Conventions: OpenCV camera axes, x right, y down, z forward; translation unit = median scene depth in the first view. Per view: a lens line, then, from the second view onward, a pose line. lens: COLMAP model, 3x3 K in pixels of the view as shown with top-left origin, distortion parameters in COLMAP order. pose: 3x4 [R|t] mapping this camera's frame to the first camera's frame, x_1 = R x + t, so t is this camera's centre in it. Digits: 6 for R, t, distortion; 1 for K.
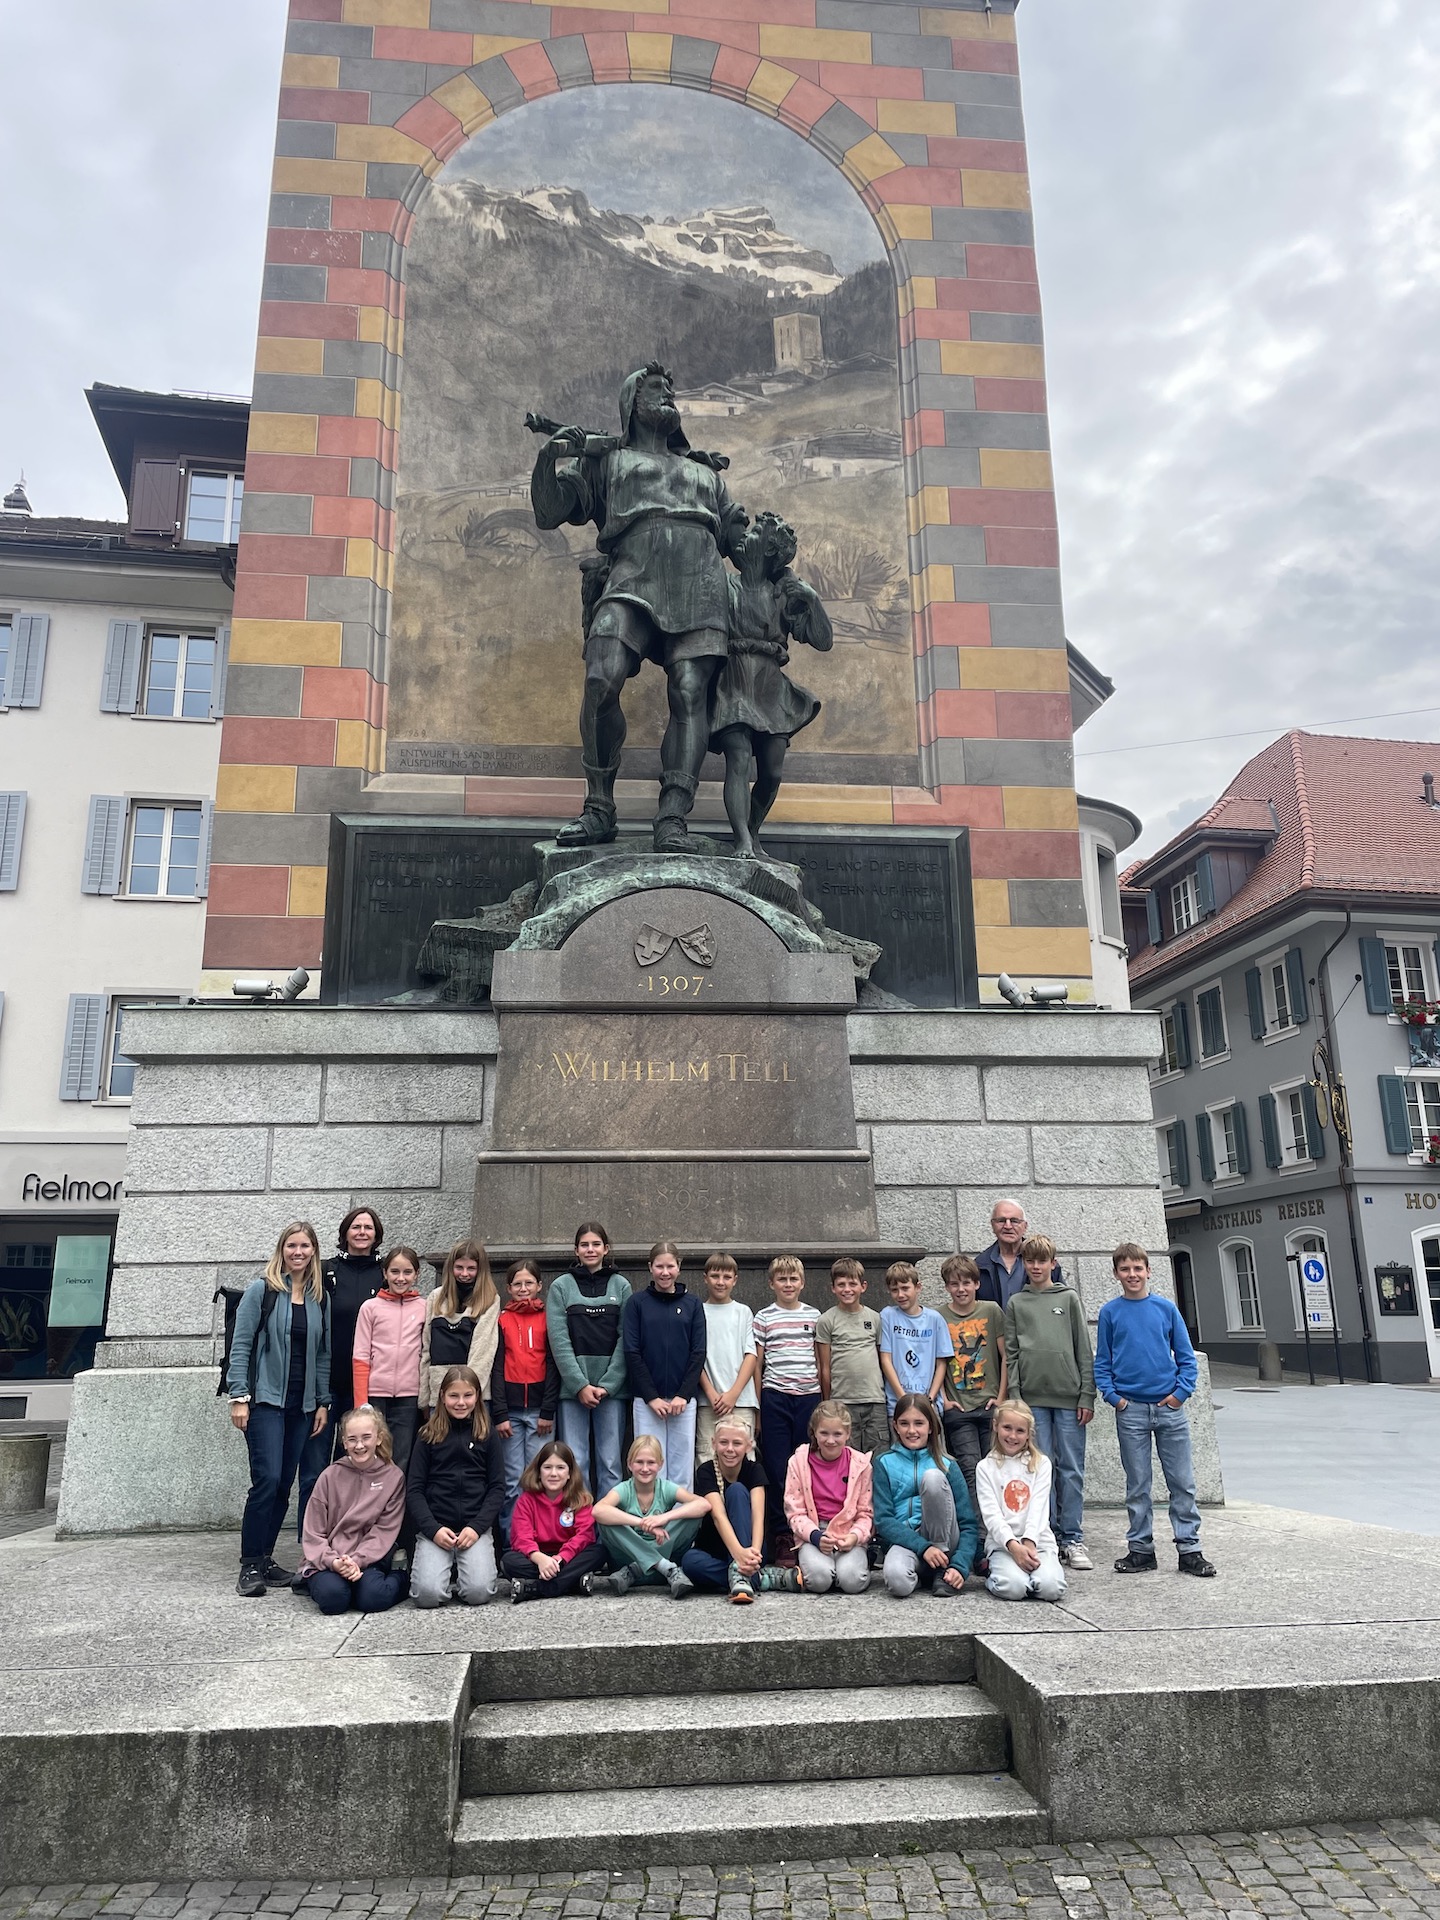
lens RADIAL K [[1439.1, 0, 719.7], [0, 1439.1, 949.5], [0, 0, 1]] dist [0.093620, -0.118329]
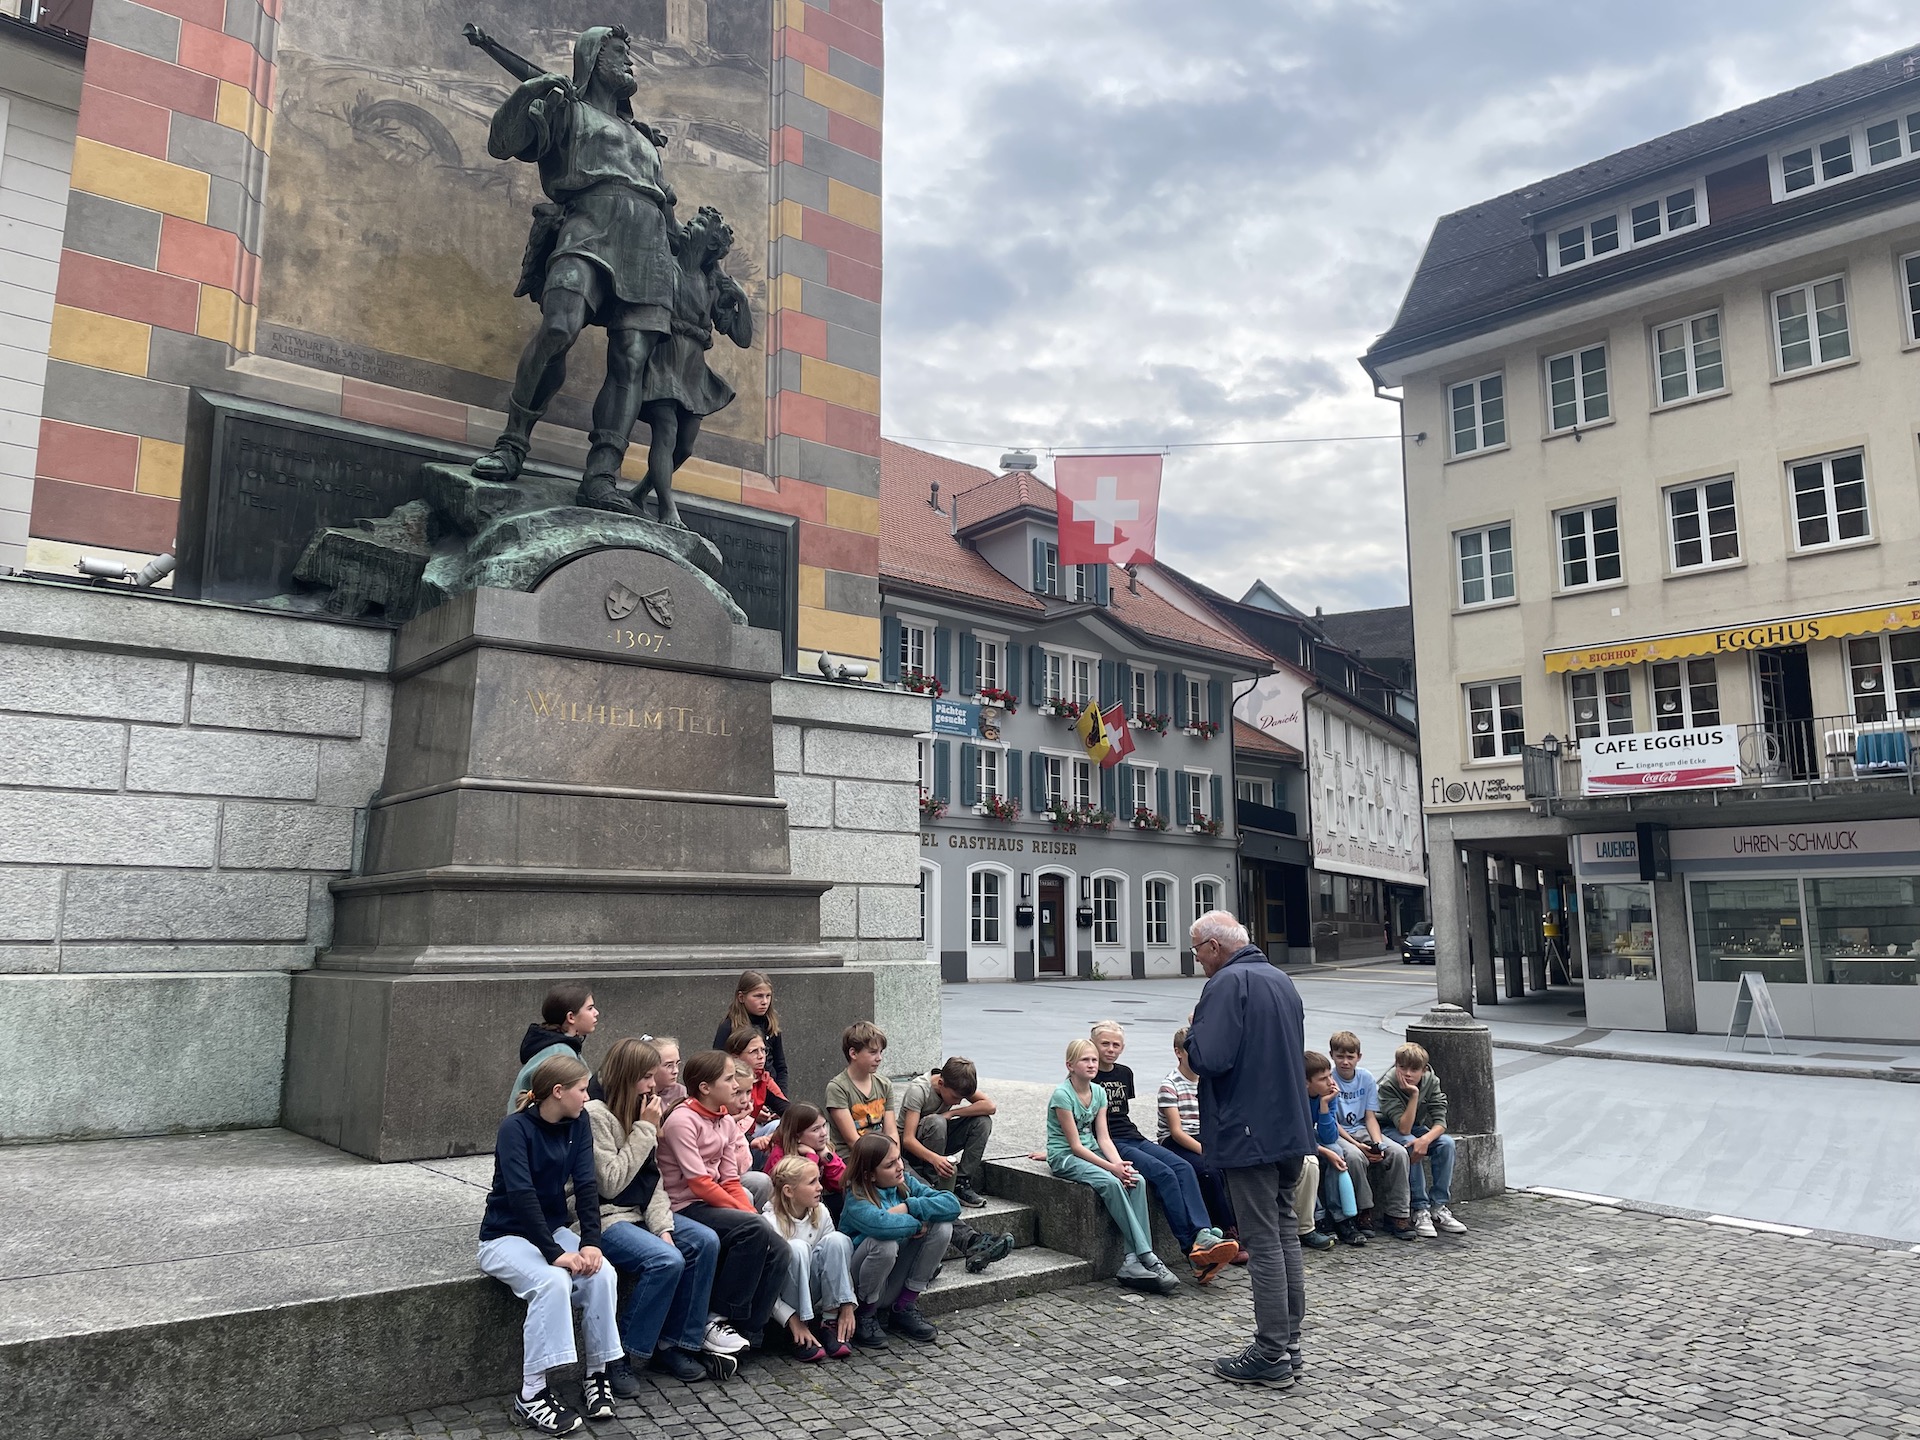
lens RADIAL K [[1439.1, 0, 955.6], [0, 1439.1, 703.8], [0, 0, 1]] dist [0.093620, -0.118329]
pose [[0.842240, 0.102264, 0.529314, -0.320882], [-0.151754, 0.987114, 0.050758, -0.016074], [-0.517302, -0.123076, 0.846906, -0.057365]]
